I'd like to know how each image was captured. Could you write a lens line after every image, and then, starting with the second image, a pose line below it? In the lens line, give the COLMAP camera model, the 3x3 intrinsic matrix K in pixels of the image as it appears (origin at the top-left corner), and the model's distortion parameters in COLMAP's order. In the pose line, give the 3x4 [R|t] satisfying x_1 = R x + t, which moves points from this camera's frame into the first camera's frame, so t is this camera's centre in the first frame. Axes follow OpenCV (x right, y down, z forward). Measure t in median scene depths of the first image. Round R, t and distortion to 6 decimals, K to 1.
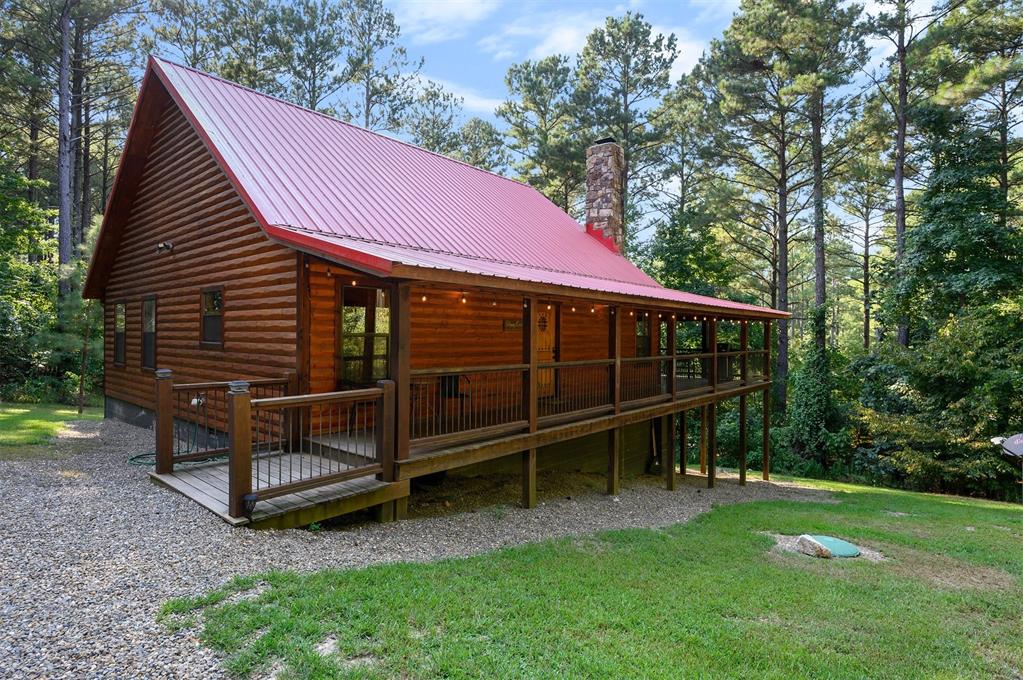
lens RADIAL K [[545.7, 0, 512.0], [0, 545.7, 336.9], [0, 0, 1]] dist [0.000431, -0.000003]
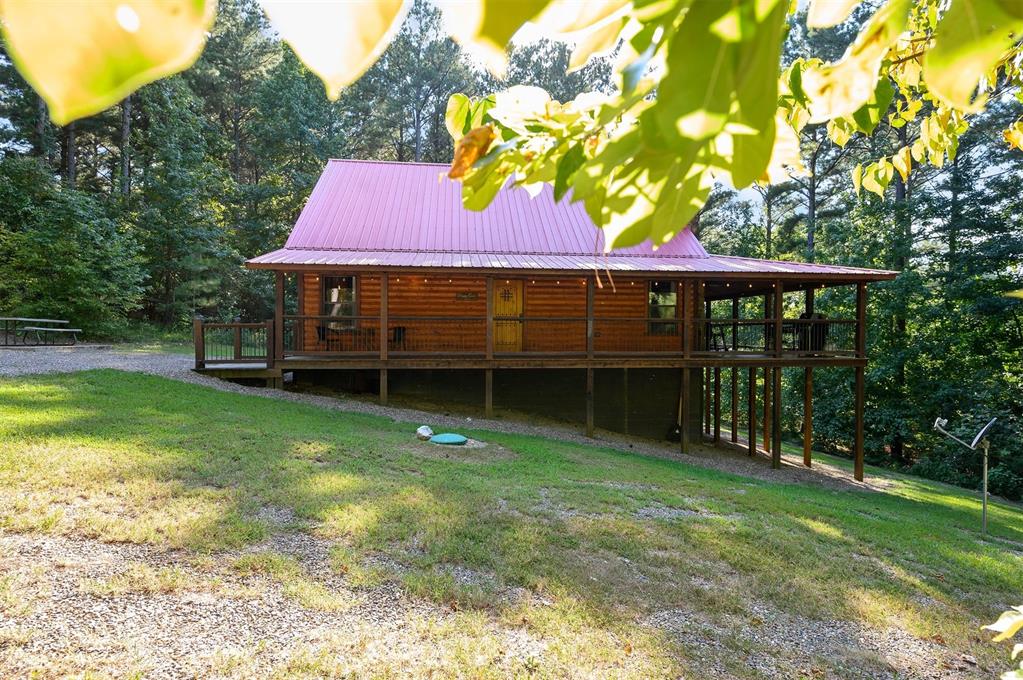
lens RADIAL K [[545.7, 0, 511.2], [0, 545.7, 338.8], [0, 0, 1]] dist [0.000431, -0.000003]
pose [[0.739688, 0.008982, -0.672890, 1.140528], [0.000245, 0.999907, 0.013616, 0.075702], [0.672950, -0.010236, 0.739618, 0.049064]]
